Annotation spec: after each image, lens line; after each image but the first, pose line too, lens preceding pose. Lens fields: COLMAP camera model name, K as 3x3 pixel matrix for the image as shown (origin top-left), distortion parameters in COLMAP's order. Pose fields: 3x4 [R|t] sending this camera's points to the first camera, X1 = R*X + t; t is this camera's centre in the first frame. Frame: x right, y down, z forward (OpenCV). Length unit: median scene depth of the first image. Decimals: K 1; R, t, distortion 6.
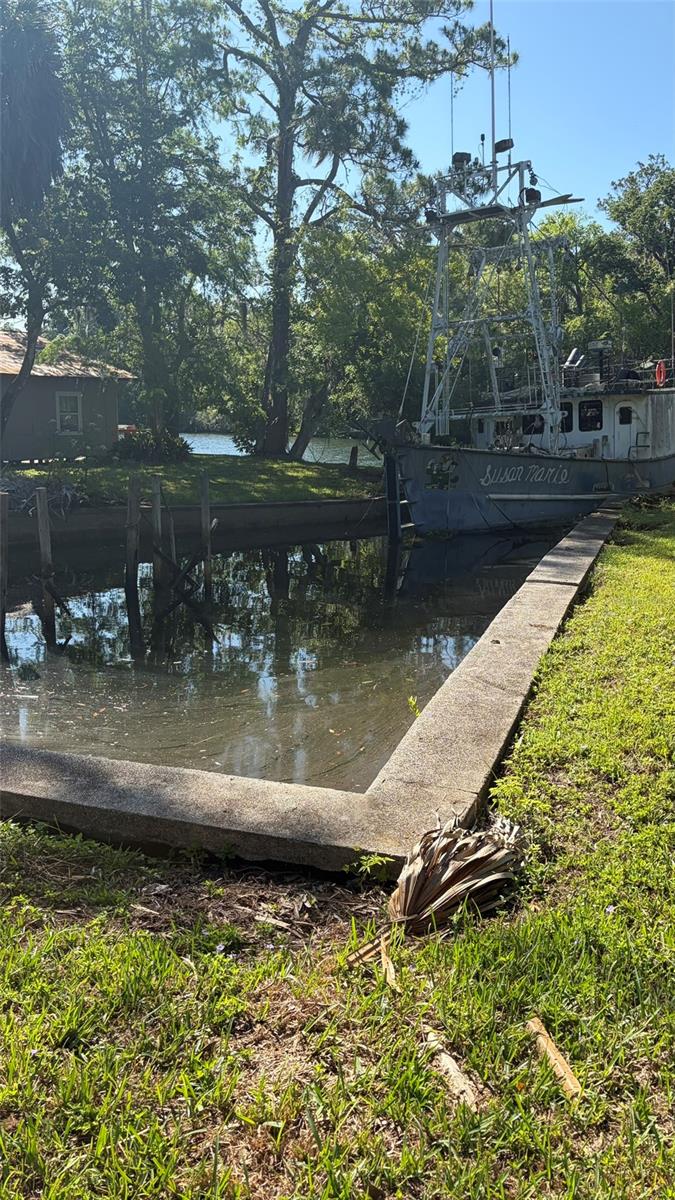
lens RADIAL K [[992.0, 0, 337.5], [0, 992.0, 600.0], [0, 0, 1]] dist [0.035938, 0.005064]
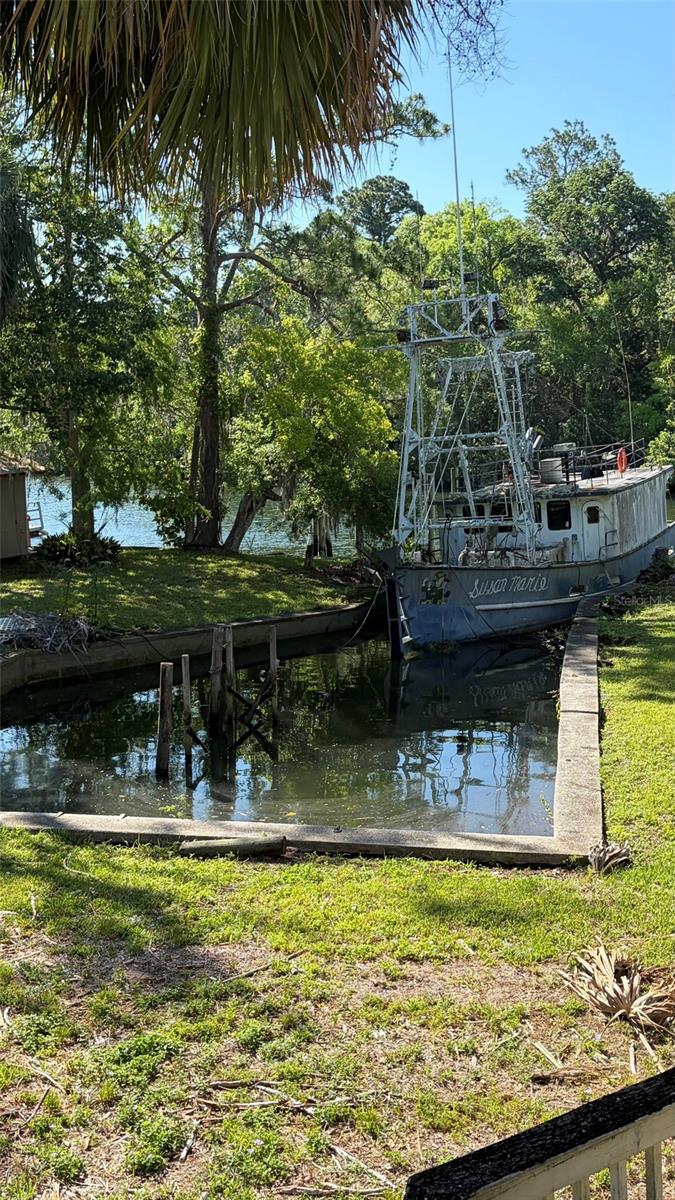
lens RADIAL K [[1302.1, 0, 337.5], [0, 1302.1, 600.0], [0, 0, 1]] dist [0.001926, -0.006799]
pose [[0.993594, -0.038779, 0.106147, -0.111091], [0.046050, 0.996695, -0.066924, -0.022212], [-0.103201, 0.071383, 0.992096, -0.275221]]
